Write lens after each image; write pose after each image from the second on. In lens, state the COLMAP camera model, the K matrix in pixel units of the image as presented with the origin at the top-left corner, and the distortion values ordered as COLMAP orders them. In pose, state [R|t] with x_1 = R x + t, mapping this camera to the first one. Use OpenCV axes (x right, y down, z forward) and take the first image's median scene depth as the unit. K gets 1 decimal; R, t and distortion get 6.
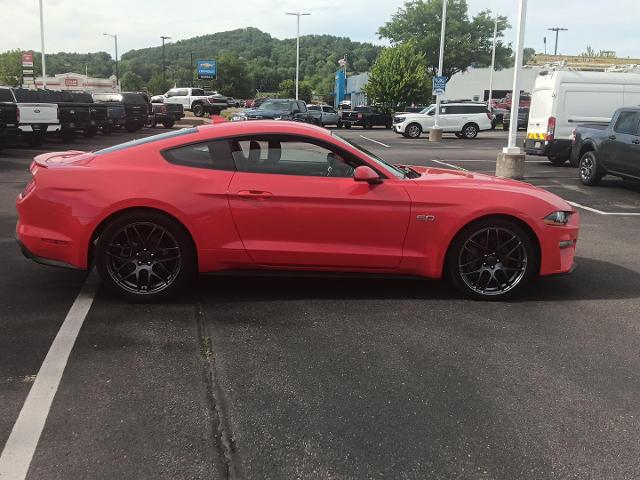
lens RADIAL K [[672.1, 0, 320.0], [0, 672.1, 240.0], [0, 0, 1]] dist [0.125162, -0.319208]
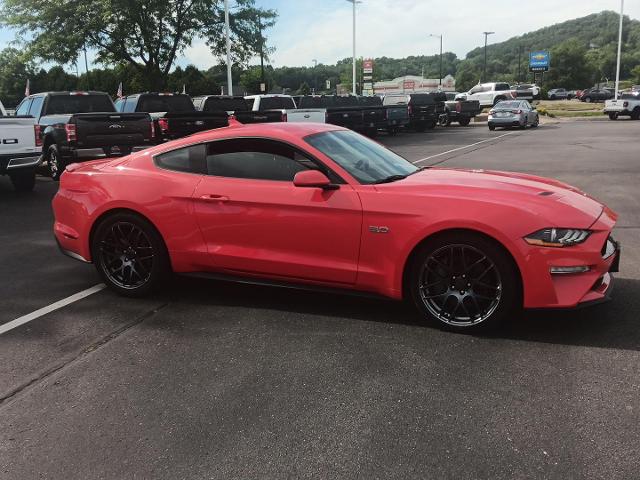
lens RADIAL K [[673.2, 0, 305.1], [0, 673.2, 239.4], [0, 0, 1]] dist [0.111530, -0.244762]
pose [[0.867919, 0.050582, -0.494124, 0.094985], [-0.049018, 0.998668, 0.016132, -0.005452], [0.494281, 0.010219, 0.869242, 0.035307]]
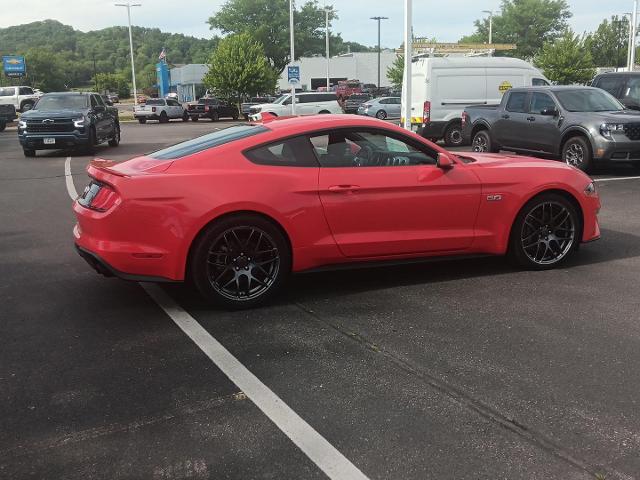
lens RADIAL K [[672.1, 0, 320.0], [0, 672.1, 240.0], [0, 0, 1]] dist [0.125162, -0.319208]
pose [[0.962300, -0.097113, 0.254063, -0.071743], [0.093731, 0.995273, 0.025412, -0.003689], [-0.255330, -0.000640, 0.966854, 0.007227]]
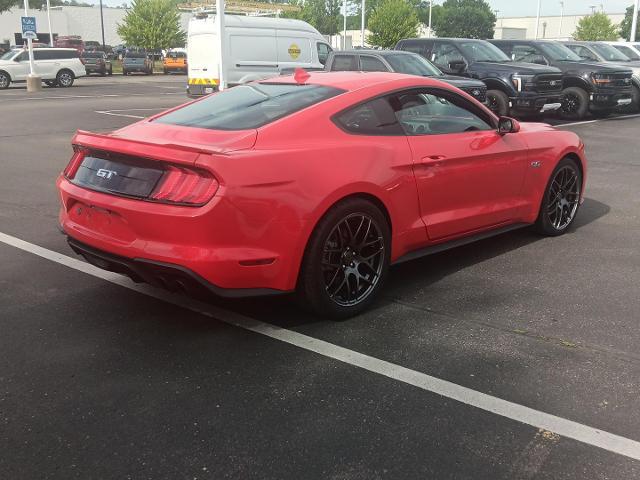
lens RADIAL K [[672.1, 0, 320.0], [0, 672.1, 240.0], [0, 0, 1]] dist [0.125162, -0.319208]
pose [[0.758051, -0.186345, 0.625007, -0.138435], [0.136663, 0.982423, 0.127153, -0.017719], [-0.637716, -0.010973, 0.770193, 0.078947]]
